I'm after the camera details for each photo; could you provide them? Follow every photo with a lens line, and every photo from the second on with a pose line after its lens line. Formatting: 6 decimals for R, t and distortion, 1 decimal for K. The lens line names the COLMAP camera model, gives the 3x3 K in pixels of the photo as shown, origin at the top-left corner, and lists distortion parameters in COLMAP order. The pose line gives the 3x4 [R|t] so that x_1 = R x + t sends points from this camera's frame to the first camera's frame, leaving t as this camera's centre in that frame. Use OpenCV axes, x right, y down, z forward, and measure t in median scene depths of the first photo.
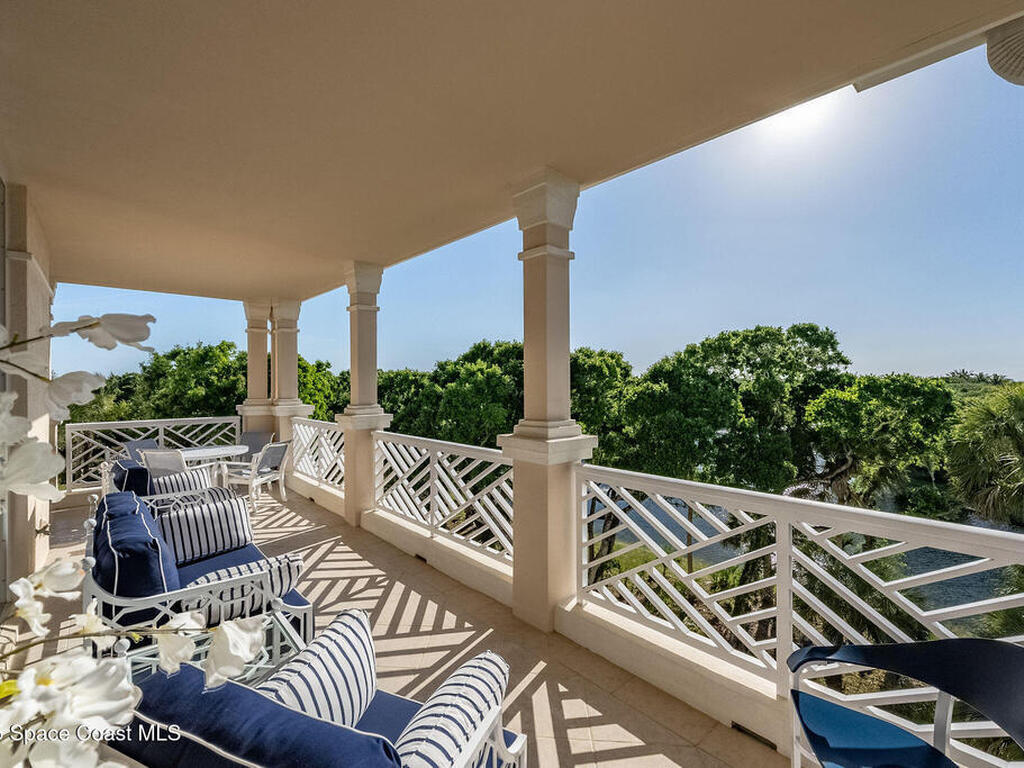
lens RADIAL K [[463.6, 0, 512.0], [0, 463.6, 384.0], [0, 0, 1]] dist [-0.000328, 0.000157]
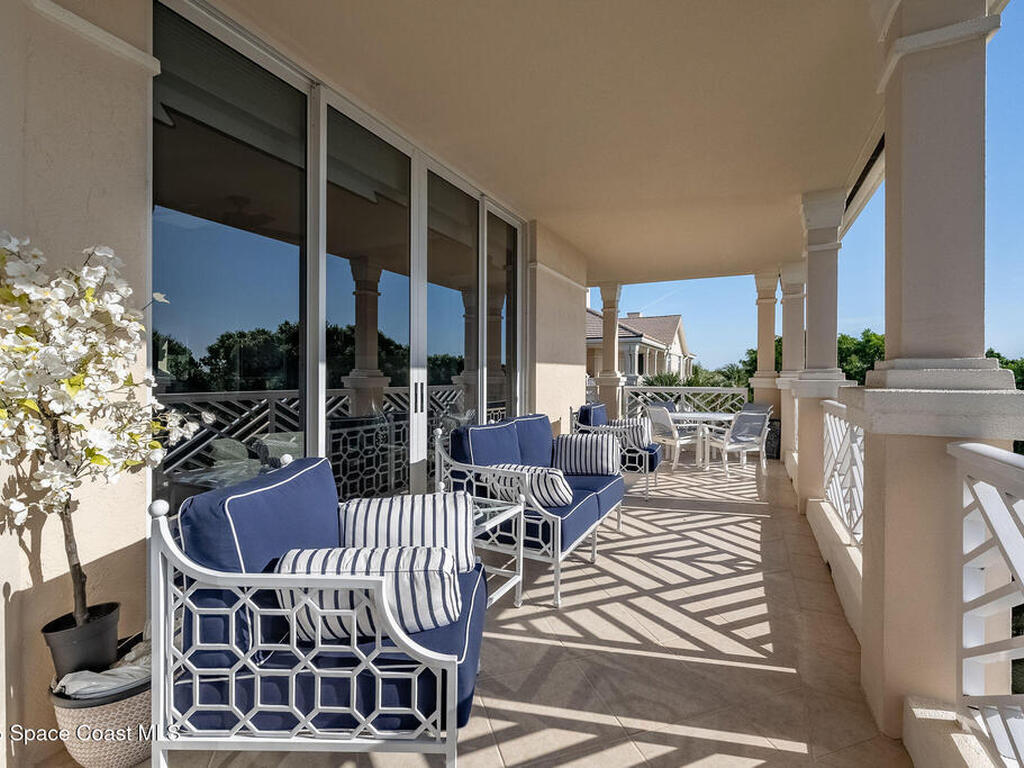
lens RADIAL K [[470.3, 0, 514.8], [0, 470.3, 372.0], [0, 0, 1]] dist [-0.001868, -0.000347]
pose [[0.381818, 0.002765, -0.924233, 0.321193], [-0.011500, 0.999932, -0.001759, 0.081781], [0.924166, 0.011300, 0.381824, 0.280223]]
